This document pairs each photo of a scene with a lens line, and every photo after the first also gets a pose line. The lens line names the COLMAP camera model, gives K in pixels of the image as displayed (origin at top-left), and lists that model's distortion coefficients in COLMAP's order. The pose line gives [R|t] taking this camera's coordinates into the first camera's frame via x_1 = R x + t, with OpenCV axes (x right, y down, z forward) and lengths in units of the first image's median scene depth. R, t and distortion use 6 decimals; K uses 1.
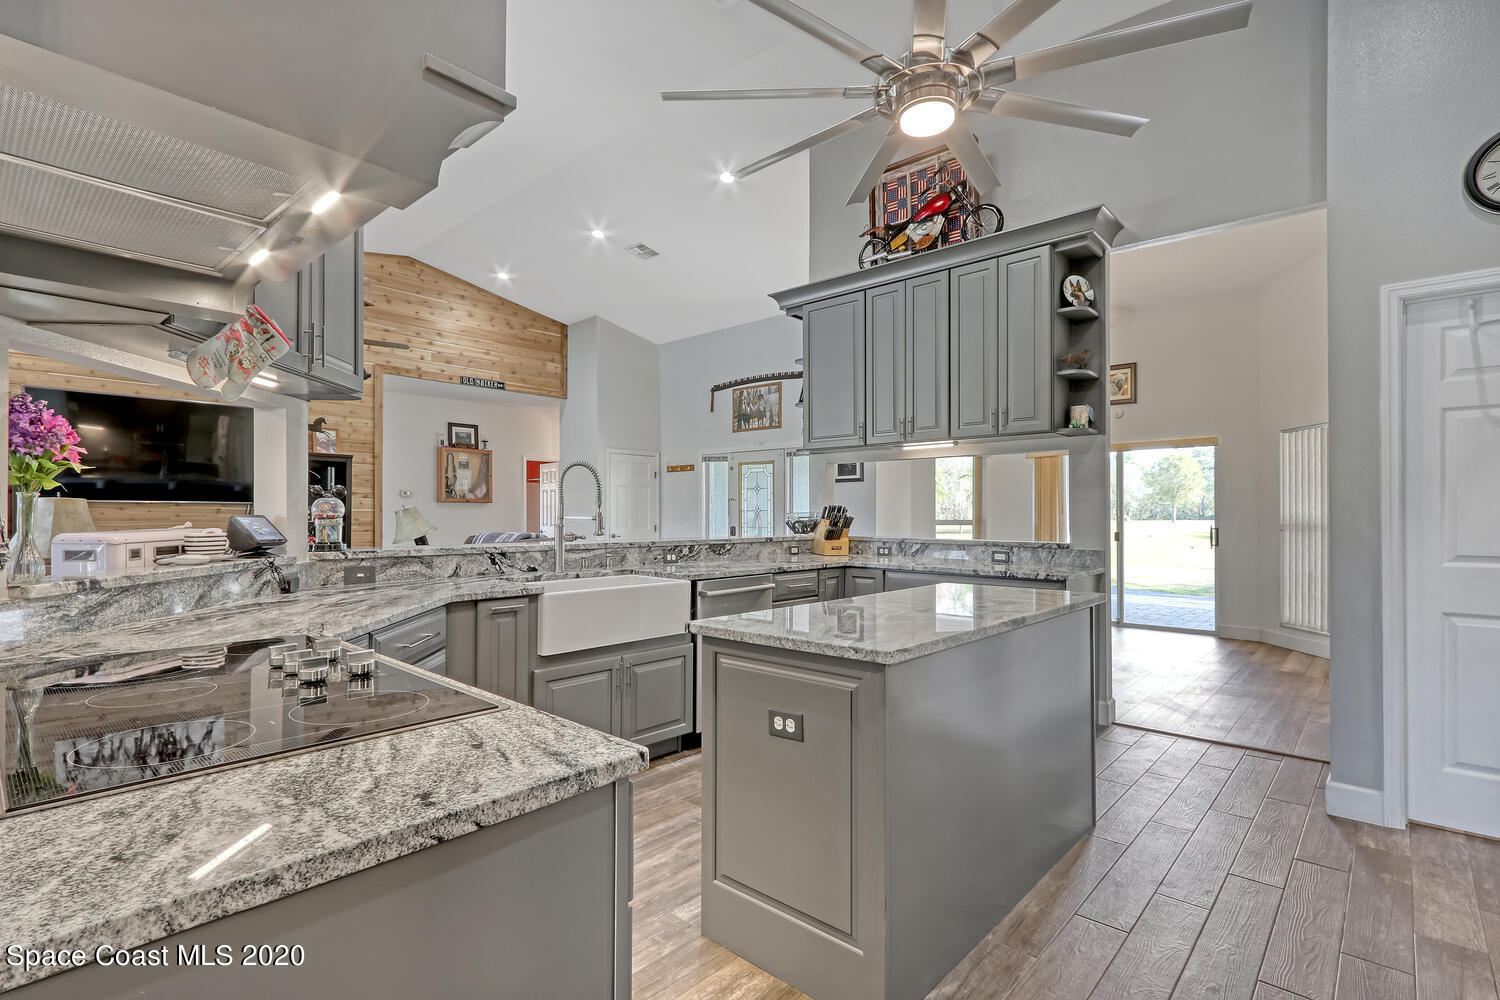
lens RADIAL K [[716.4, 0, 750.0], [0, 716.4, 500.0], [0, 0, 1]] dist [-0.000002, 0.000093]
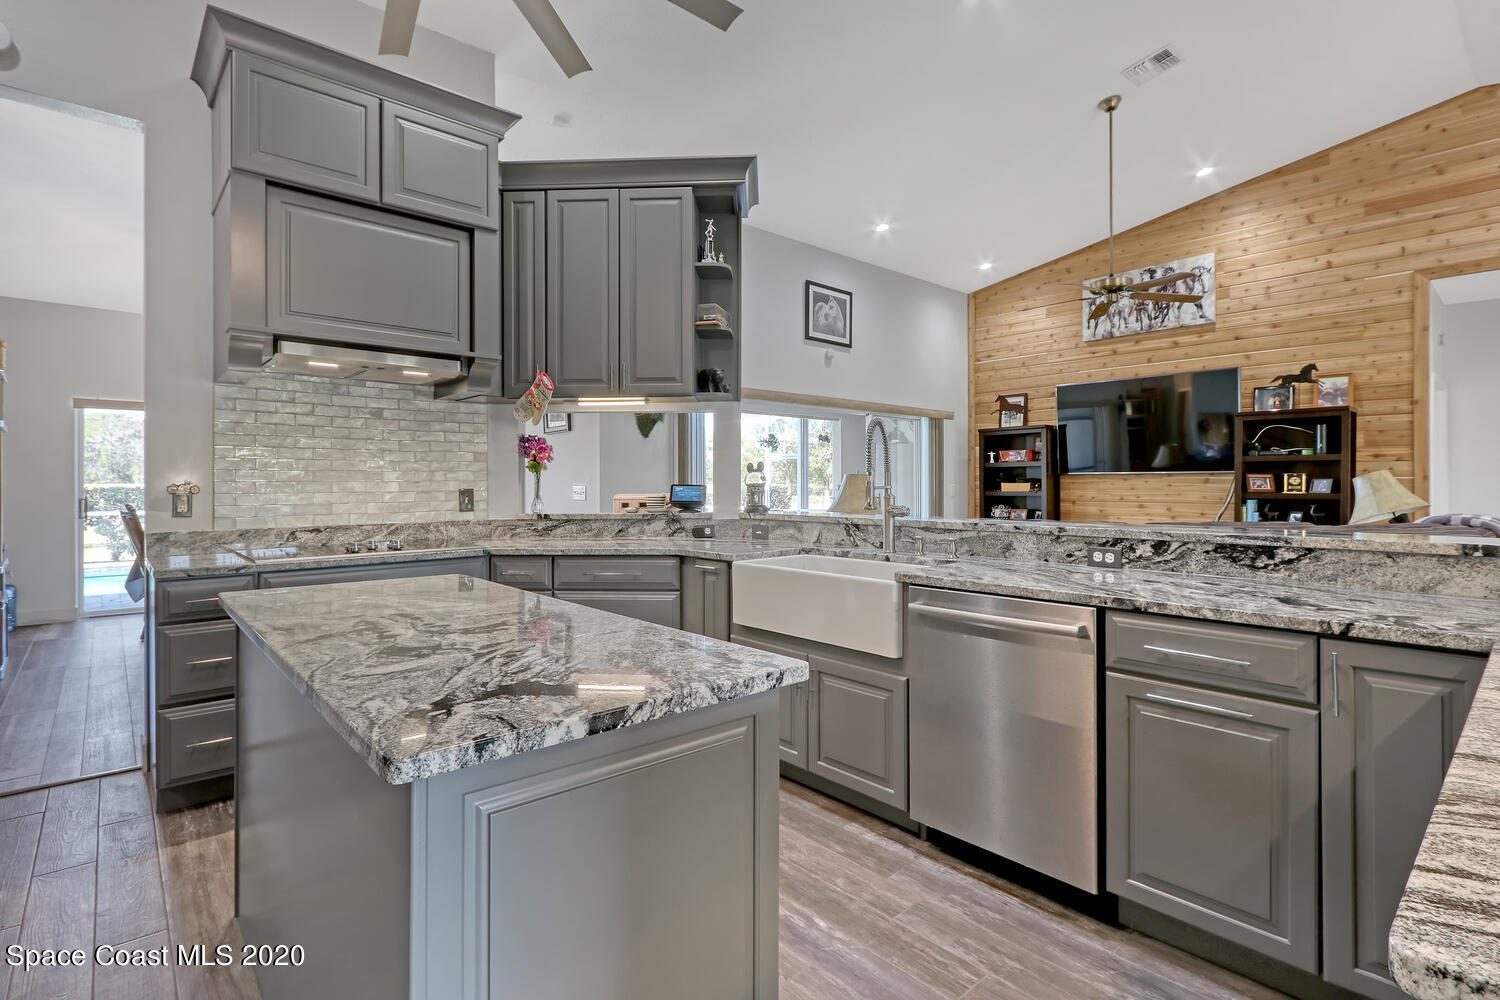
lens RADIAL K [[707.7, 0, 720.5], [0, 707.7, 494.1], [0, 0, 1]] dist [-0.001672, -0.000149]
pose [[-0.126769, 0.011713, -0.991863, 0.490146], [0.021622, 0.999725, 0.009043, 0.017695], [0.991697, -0.020300, -0.126987, 0.770302]]
